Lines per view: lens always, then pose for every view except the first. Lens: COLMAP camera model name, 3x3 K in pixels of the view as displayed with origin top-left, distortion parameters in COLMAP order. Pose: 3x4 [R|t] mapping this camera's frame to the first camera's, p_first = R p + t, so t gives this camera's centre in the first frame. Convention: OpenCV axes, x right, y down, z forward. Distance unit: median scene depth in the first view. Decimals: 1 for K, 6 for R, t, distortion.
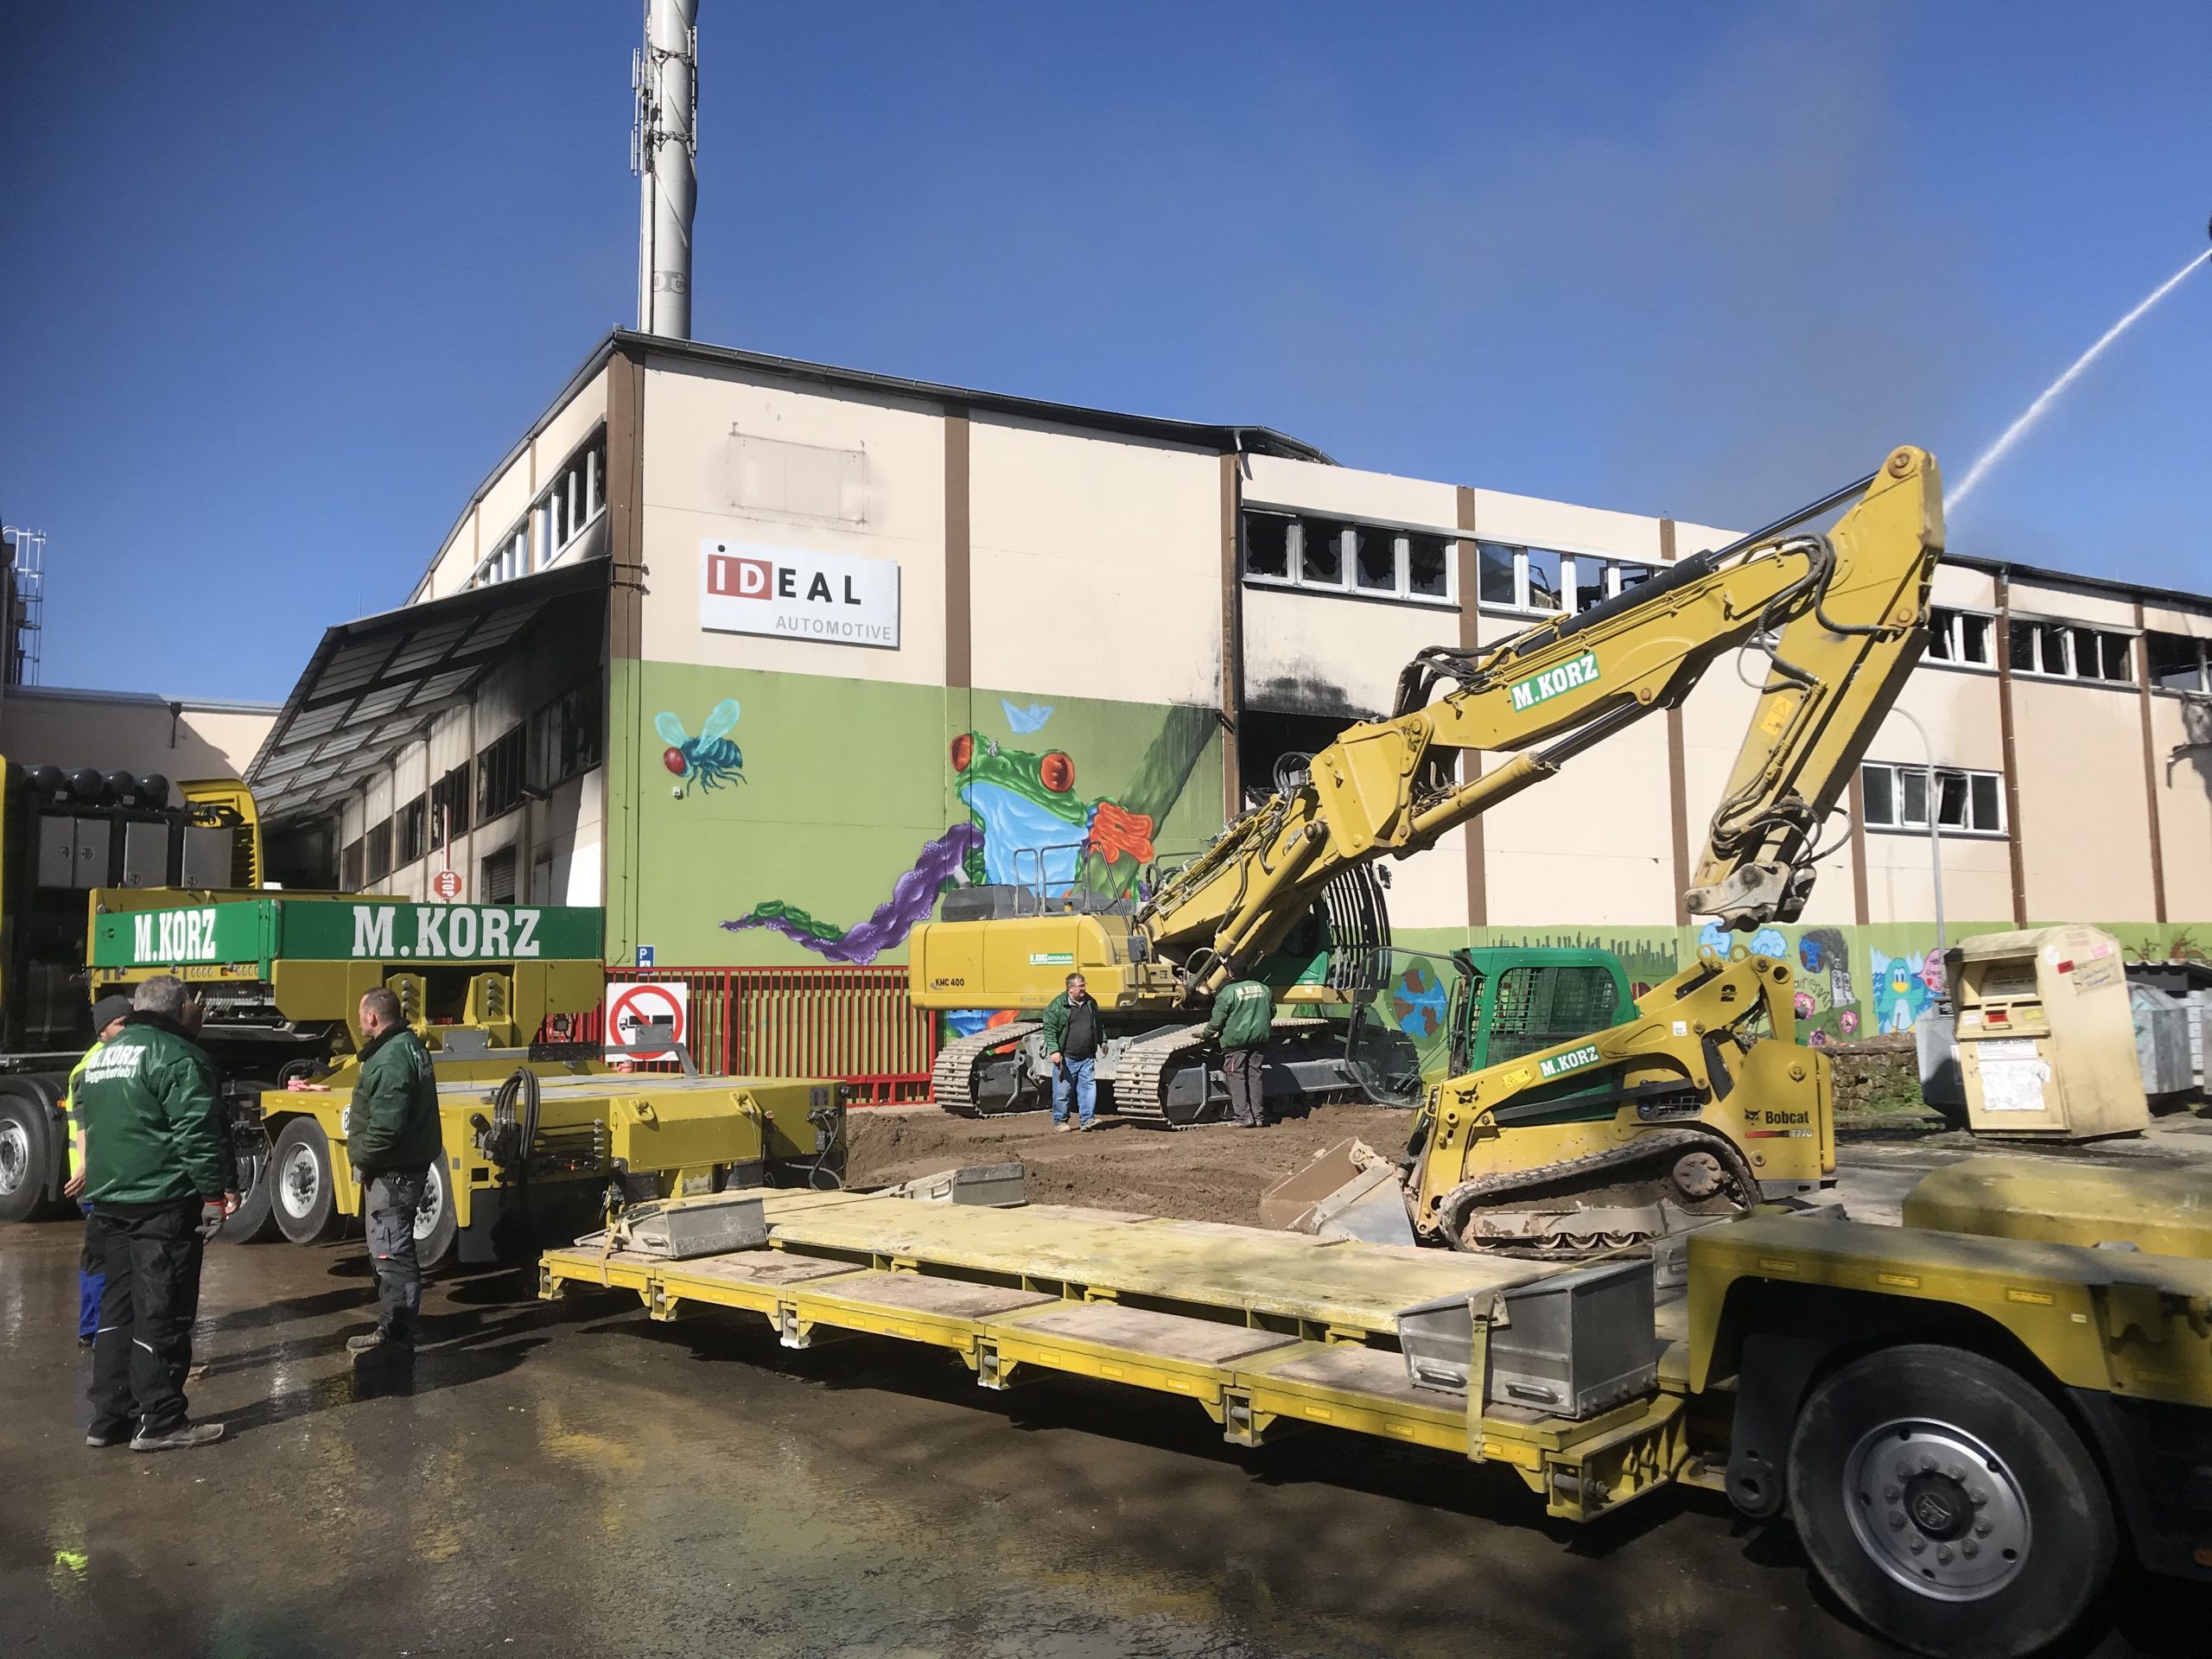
lens RADIAL K [[1756.4, 0, 1106.0], [0, 1756.4, 829.5], [0, 0, 1]] dist [0.119833, -0.165302]
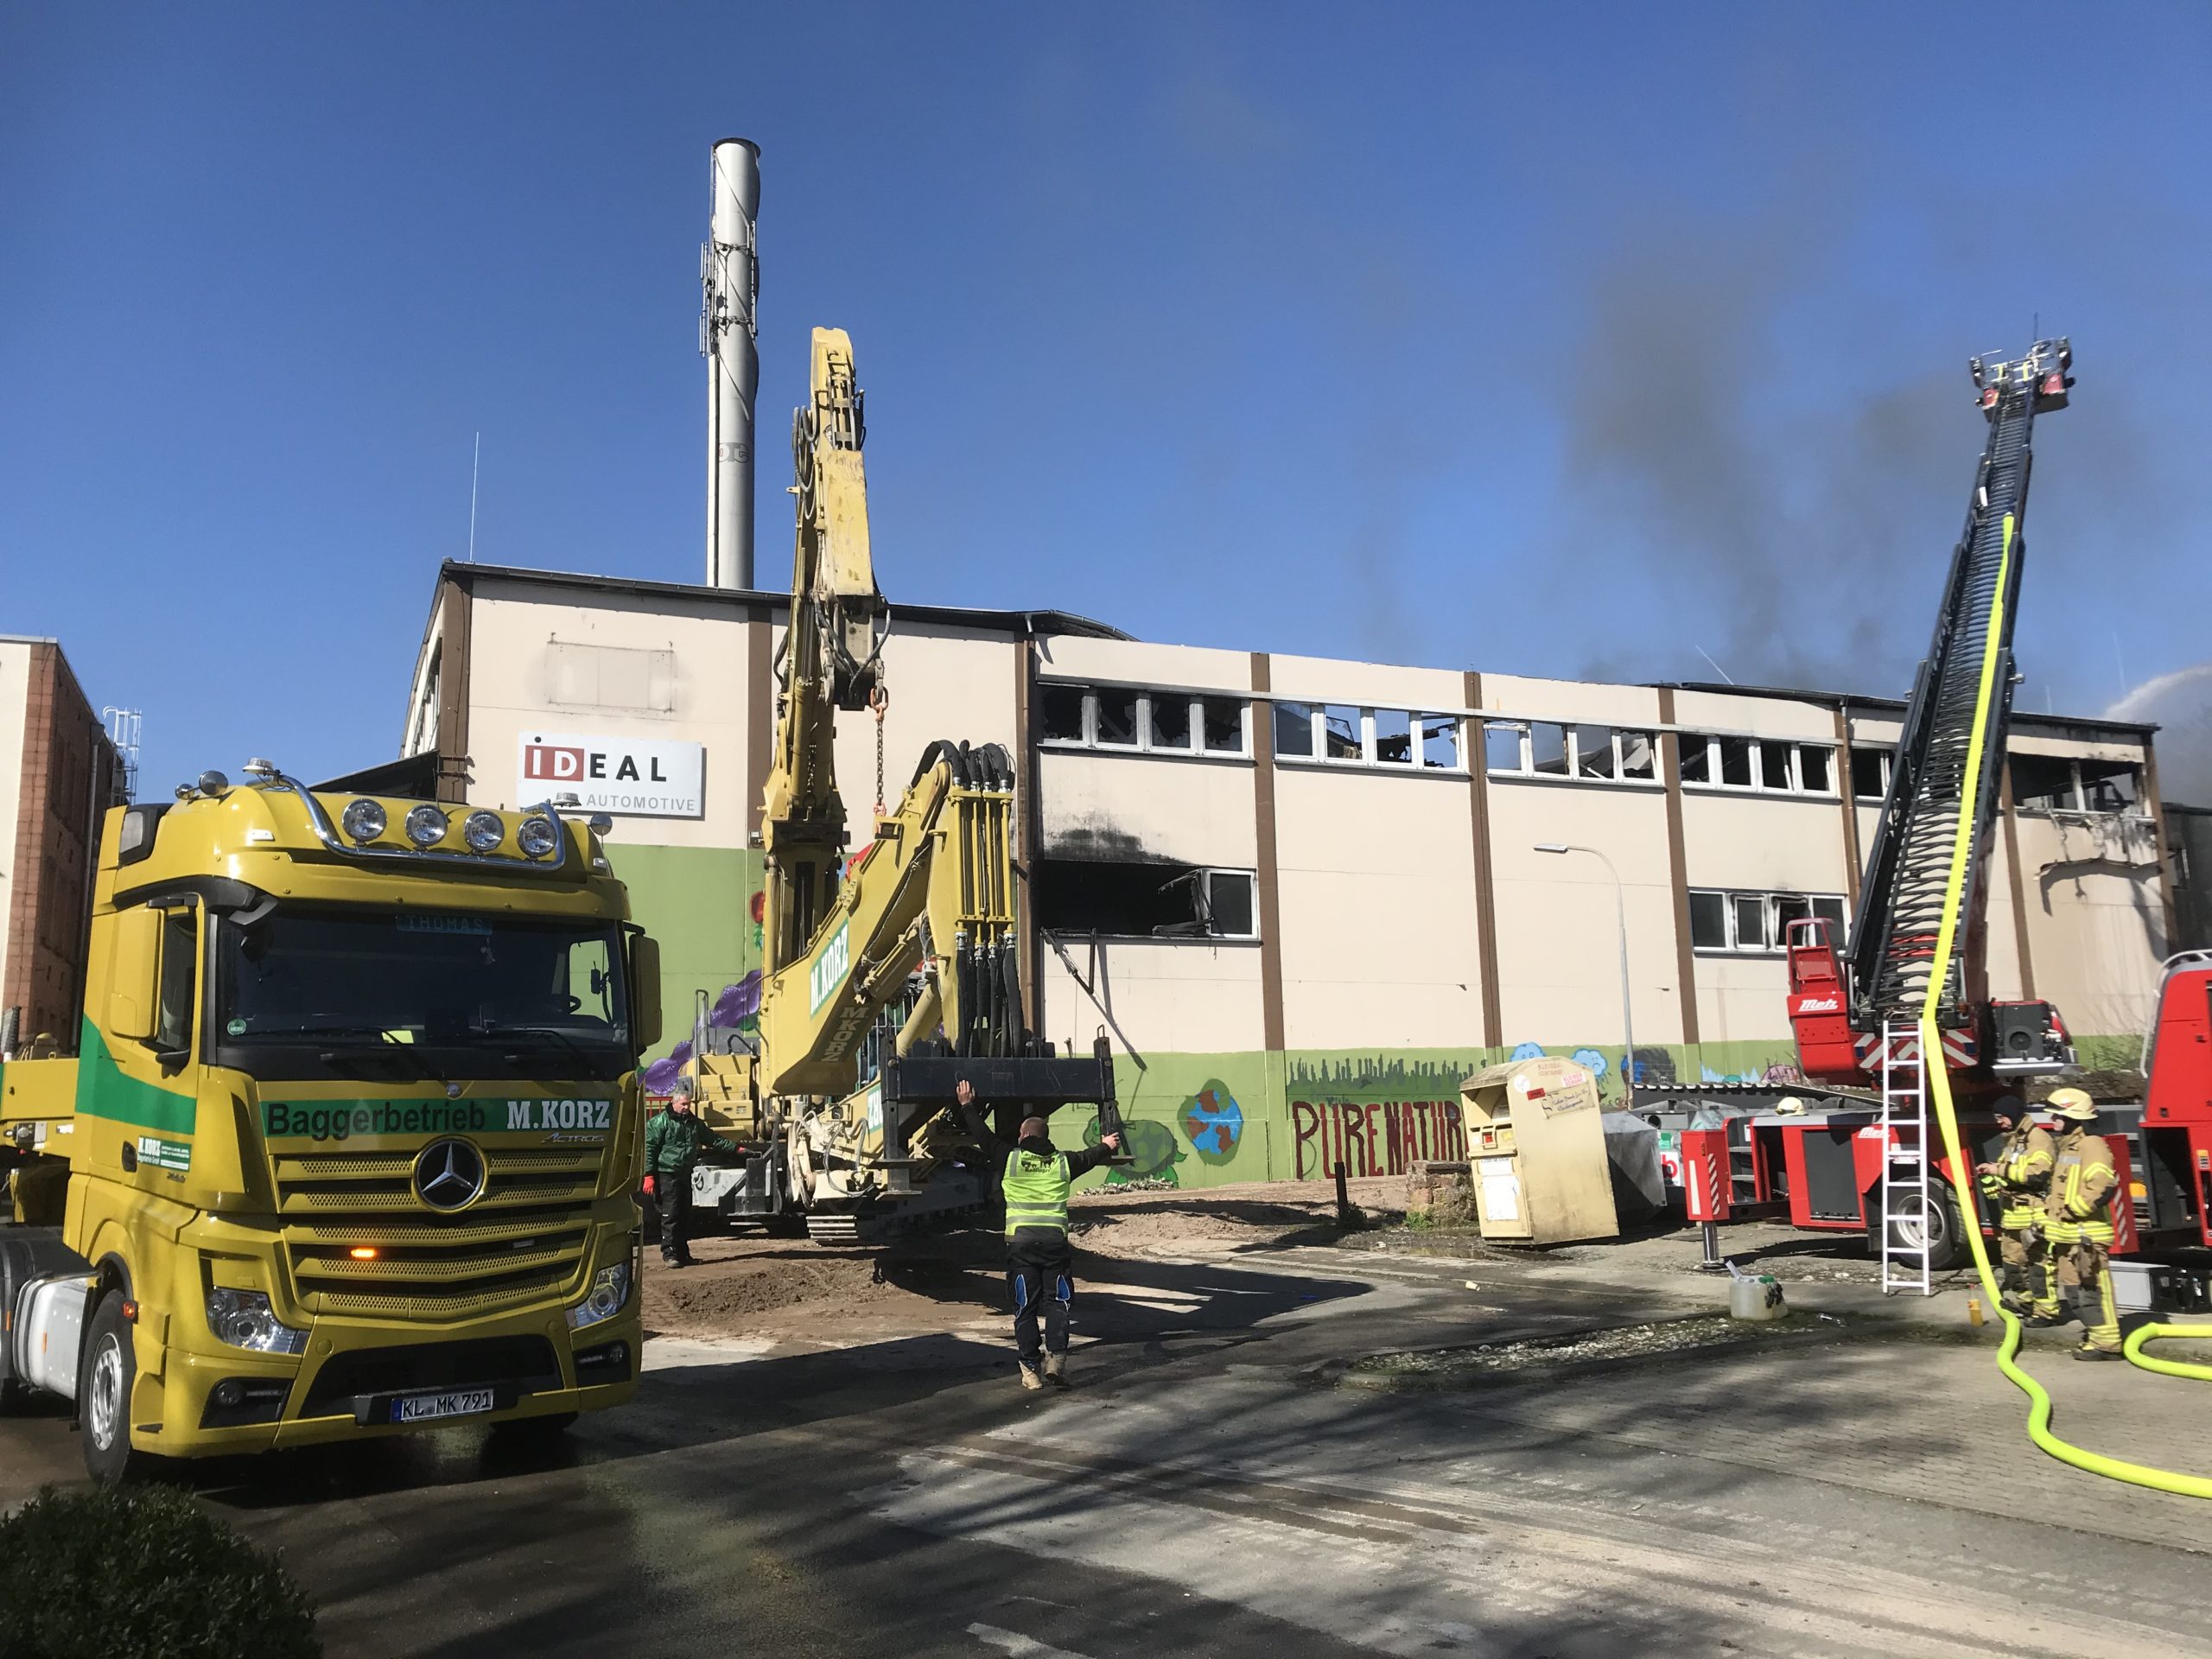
lens RADIAL K [[1756.4, 0, 1106.0], [0, 1756.4, 829.5], [0, 0, 1]] dist [0.119833, -0.165302]
pose [[0.995021, -0.022623, -0.097065, 0.224423], [0.016638, 0.997936, -0.062030, -0.016589], [0.098268, 0.060106, 0.993343, -0.106506]]
